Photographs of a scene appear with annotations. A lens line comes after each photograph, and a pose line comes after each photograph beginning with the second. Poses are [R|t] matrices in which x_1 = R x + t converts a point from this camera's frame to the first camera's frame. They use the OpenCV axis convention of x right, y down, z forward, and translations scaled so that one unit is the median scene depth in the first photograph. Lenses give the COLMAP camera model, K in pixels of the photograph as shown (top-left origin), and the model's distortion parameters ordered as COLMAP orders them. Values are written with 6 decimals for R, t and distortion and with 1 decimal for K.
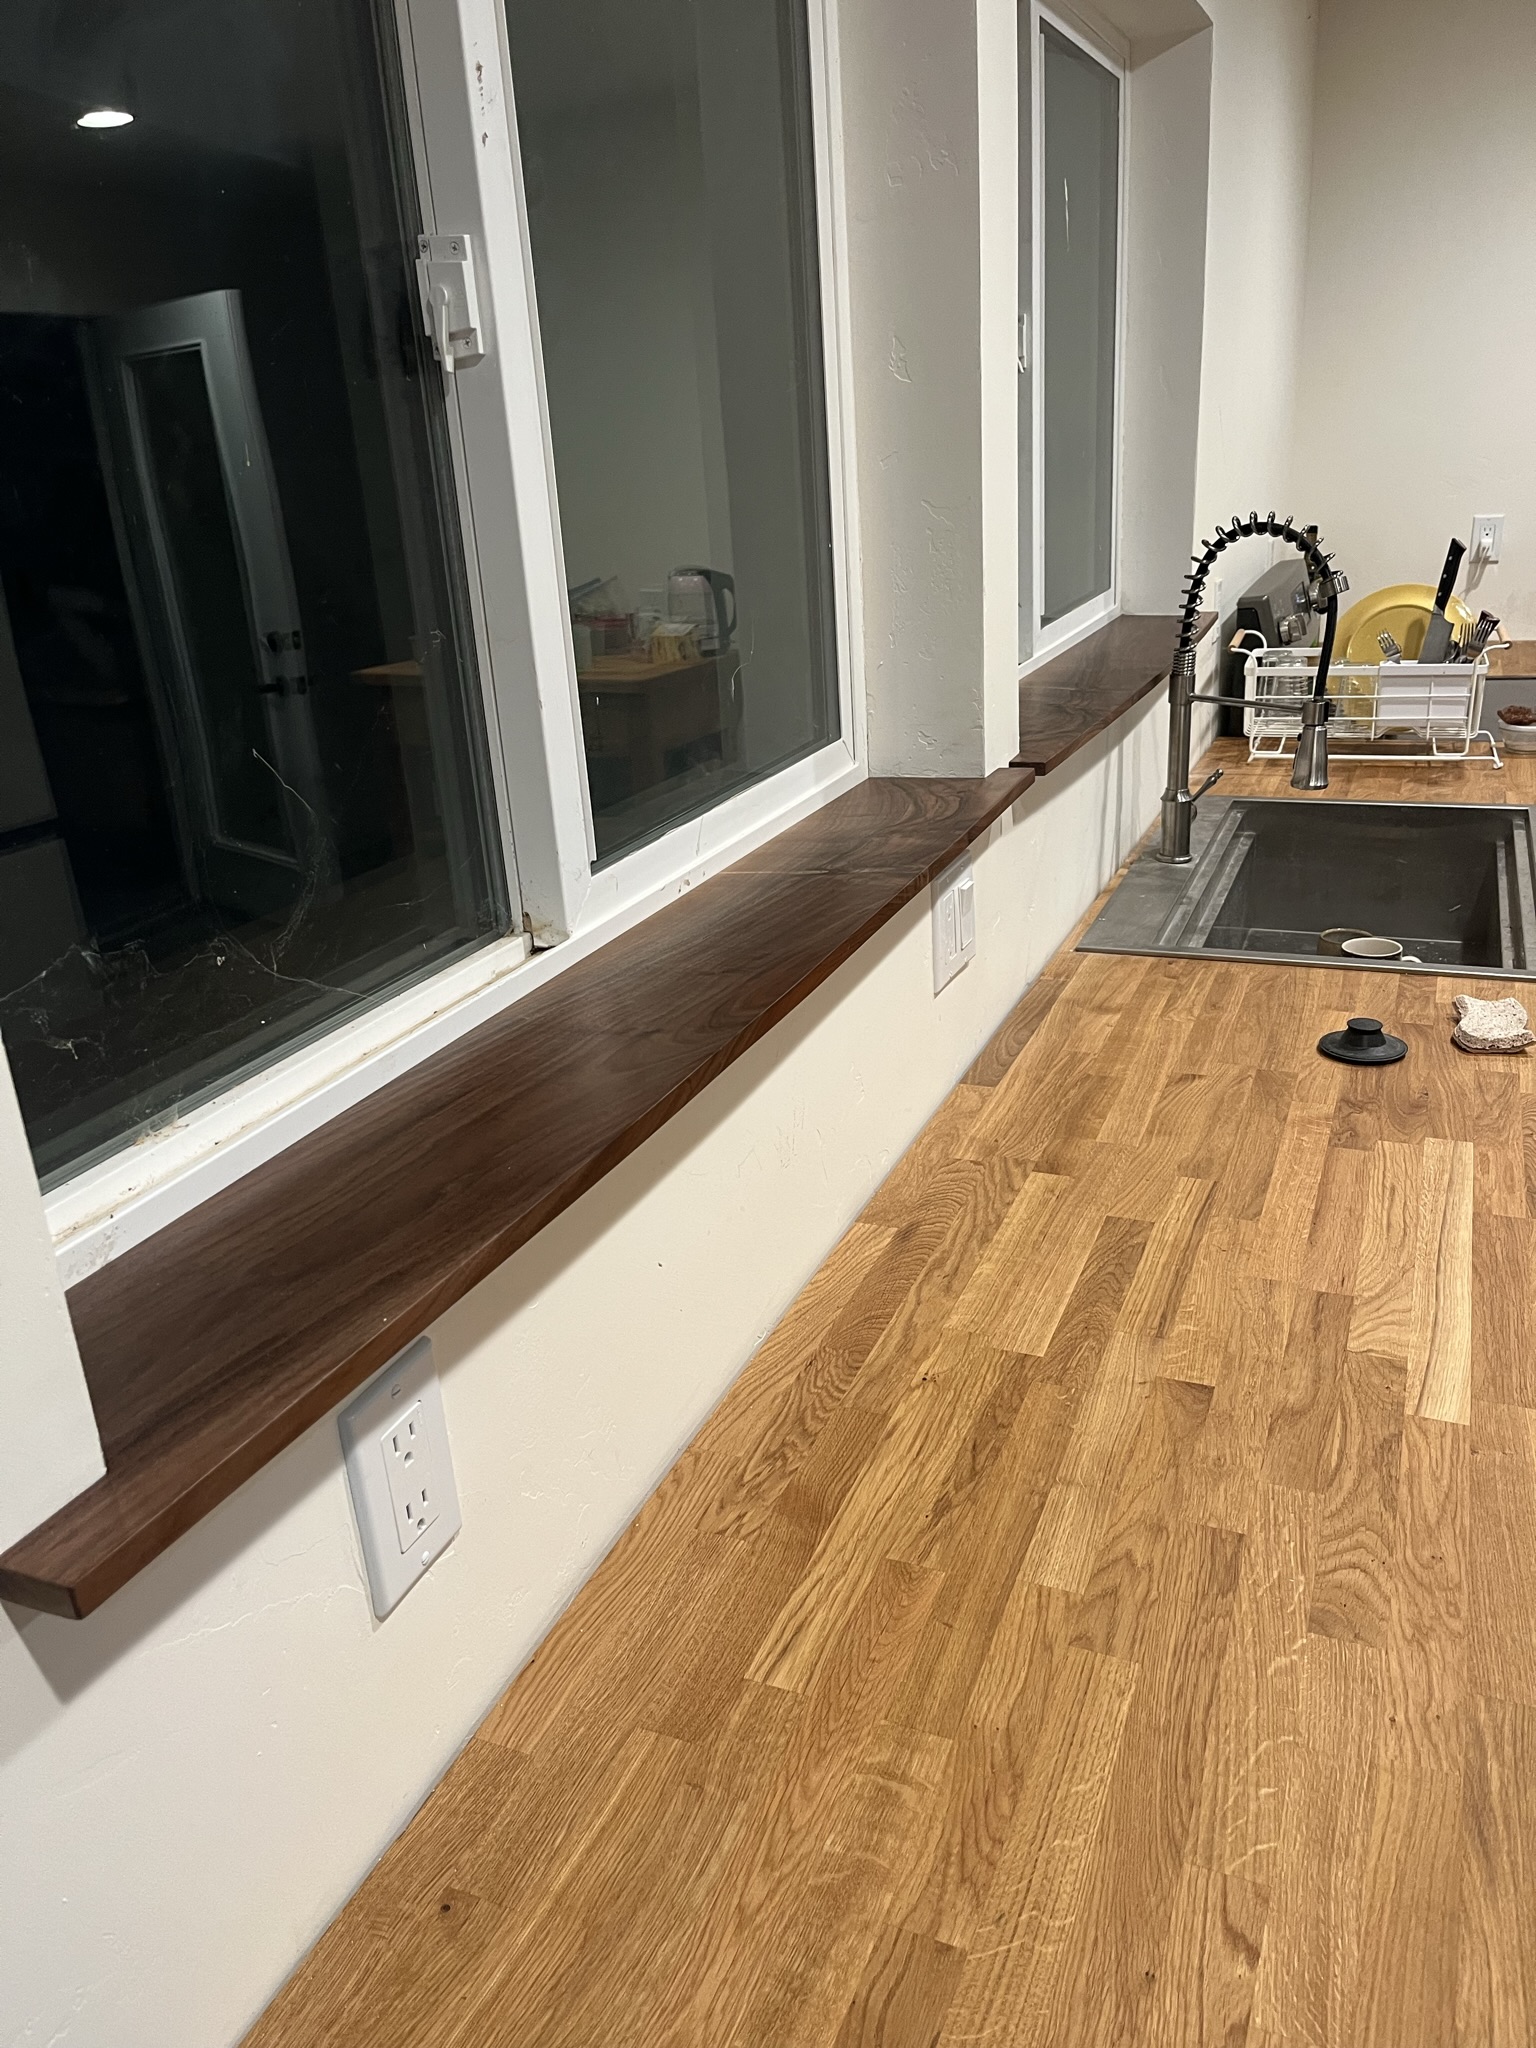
lens RADIAL K [[1576.3, 0, 757.3], [0, 1576.3, 1022.7], [0, 0, 1]] dist [0.017265, 0.002006]
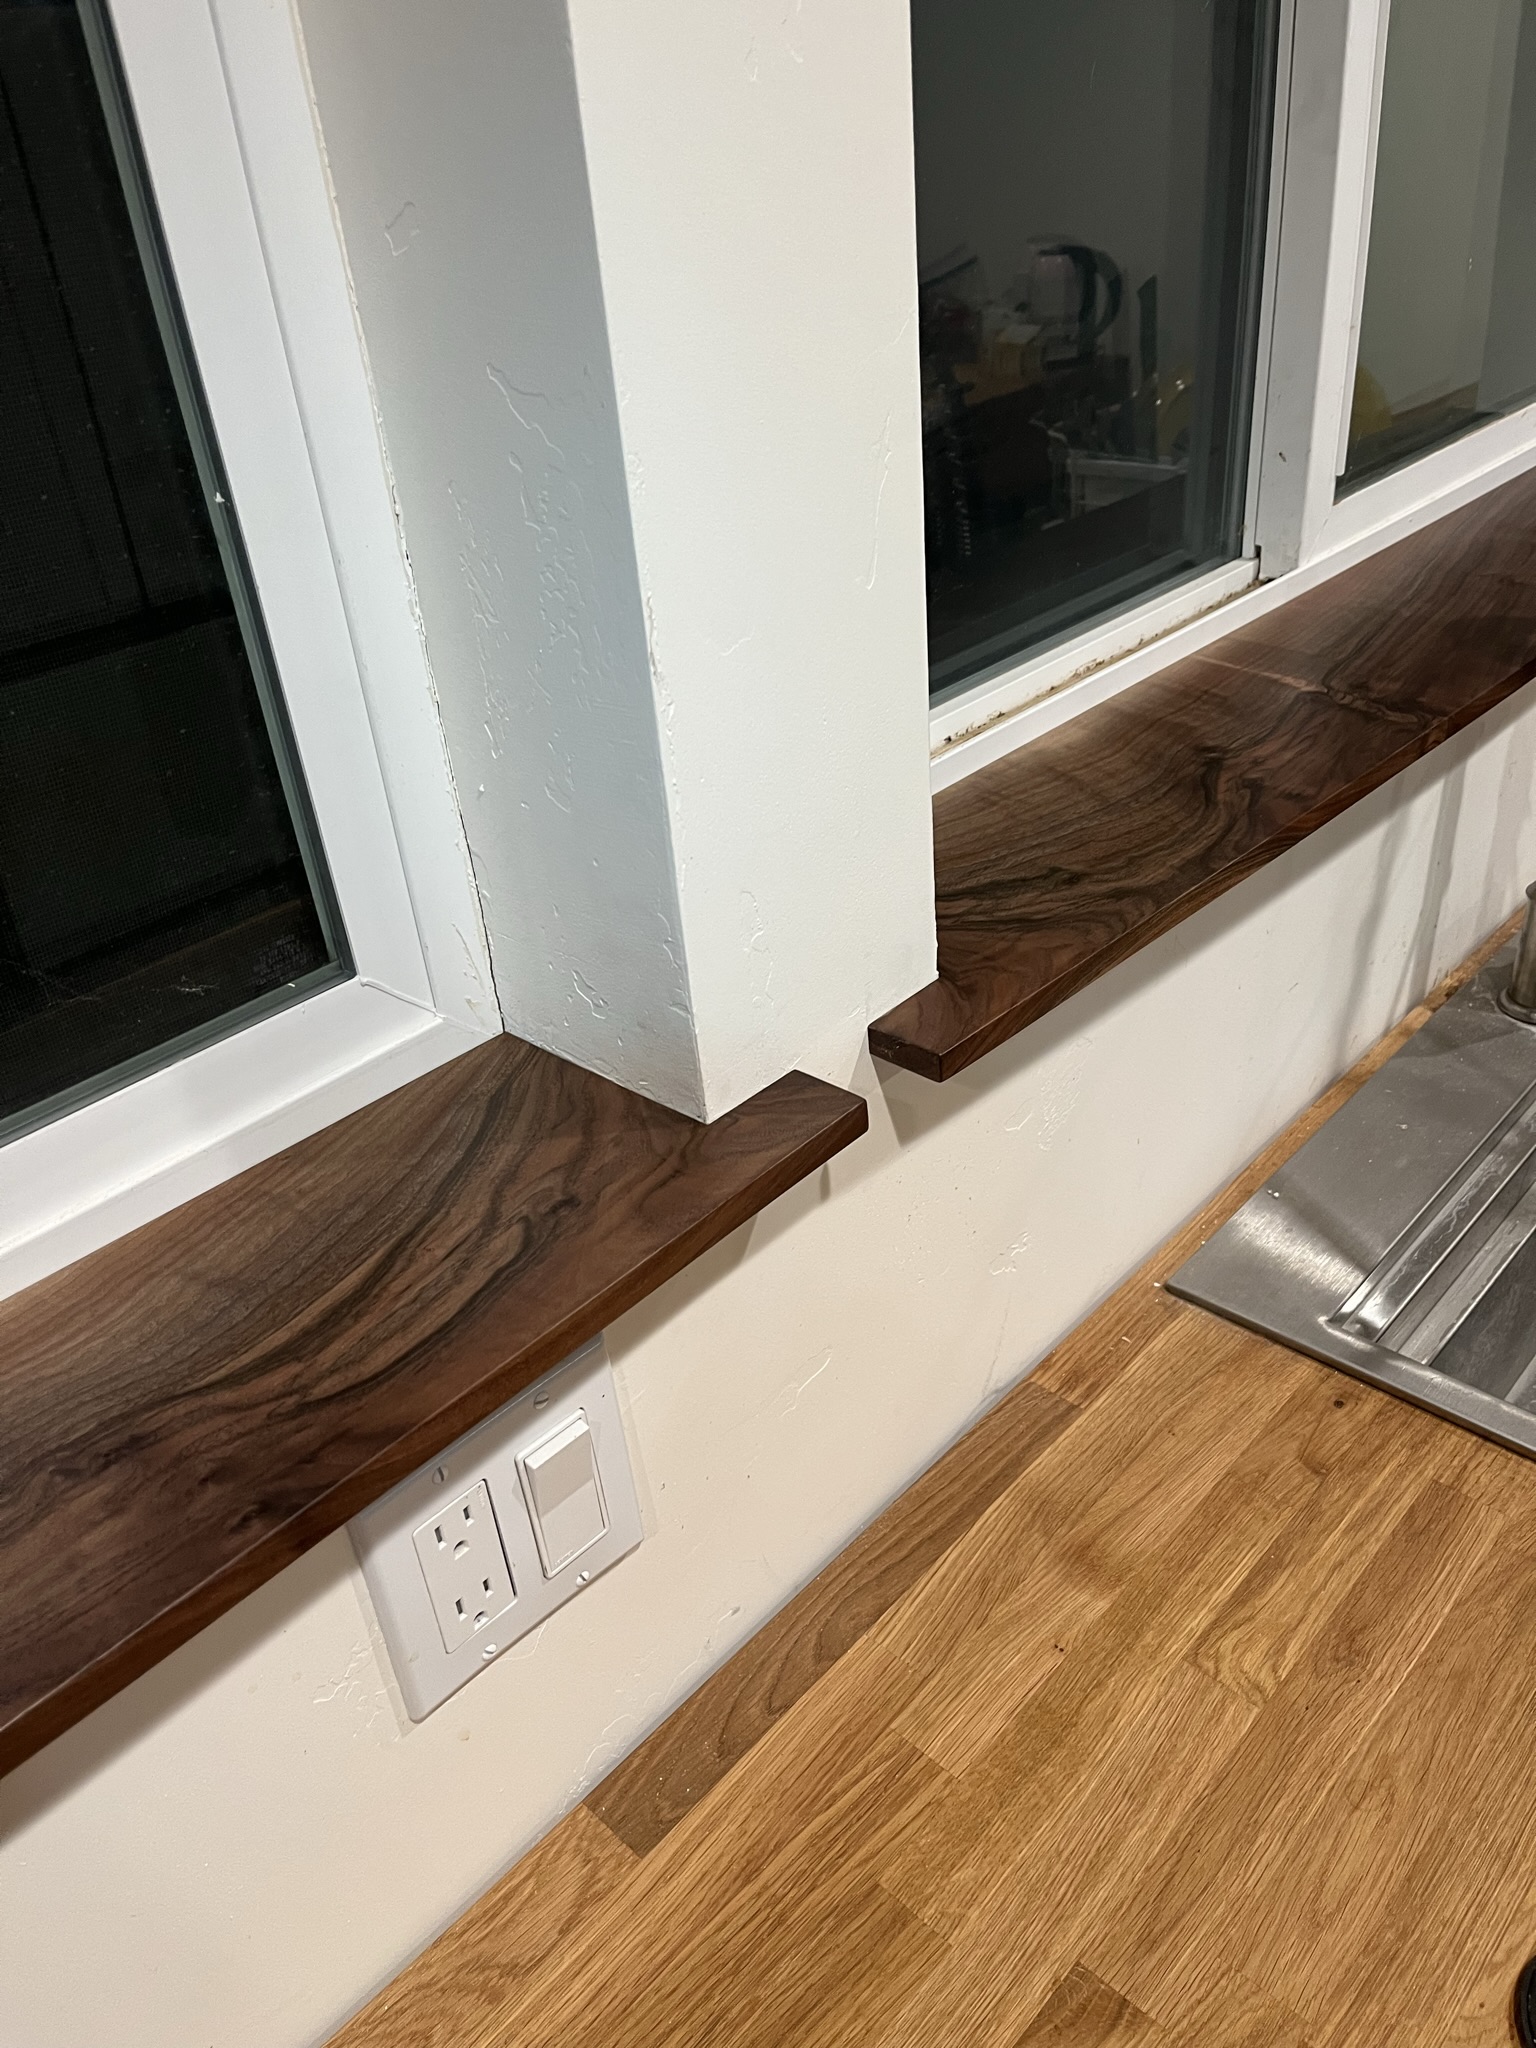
lens RADIAL K [[1576.3, 0, 783.8], [0, 1576.3, 1034.6], [0, 0, 1]] dist [0.017265, 0.002006]
pose [[0.941138, 0.166856, -0.293972, 0.246171], [-0.098178, 0.967118, 0.234615, -0.243748], [0.323452, -0.191943, 0.926573, 0.604050]]
